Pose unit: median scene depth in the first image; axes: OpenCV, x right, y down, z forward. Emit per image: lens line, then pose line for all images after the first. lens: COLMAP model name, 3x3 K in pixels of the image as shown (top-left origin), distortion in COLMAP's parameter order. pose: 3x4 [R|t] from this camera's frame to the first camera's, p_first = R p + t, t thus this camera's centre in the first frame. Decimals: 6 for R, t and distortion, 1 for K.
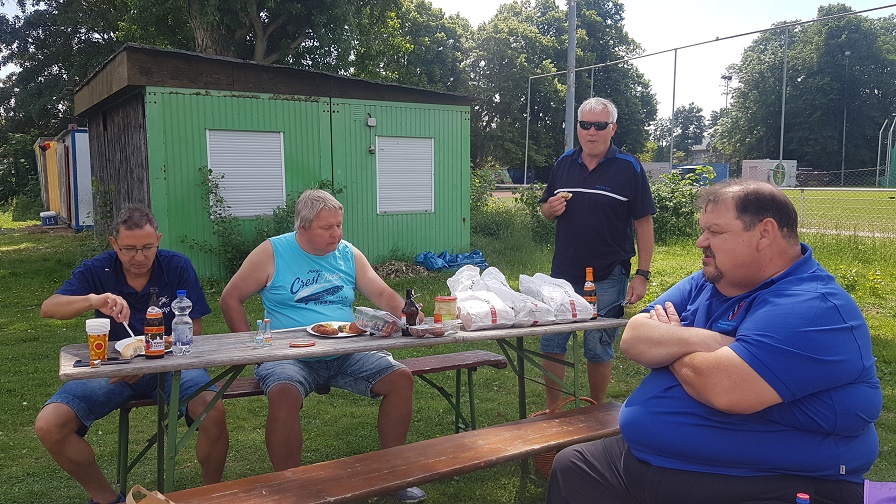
lens RADIAL K [[693.7, 0, 447.2], [0, 693.7, 275.9], [0, 0, 1]] dist [0.041269, -0.082634]
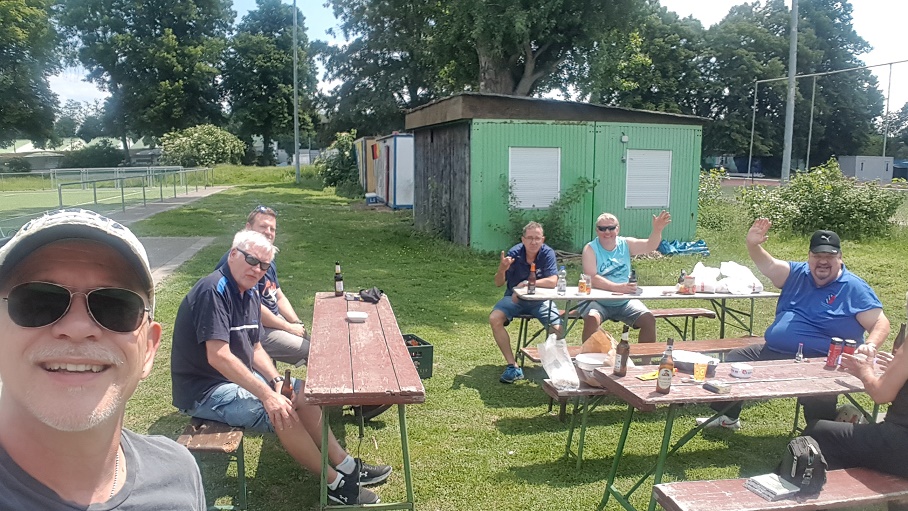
lens RADIAL K [[635.6, 0, 465.0], [0, 635.6, 275.6], [0, 0, 1]] dist [-0.175309, 0.066458]
pose [[0.948543, 0.063243, -0.310269, -0.006090], [-0.050182, 0.997492, 0.049909, -0.002821], [0.312647, -0.031771, 0.949338, -0.112285]]
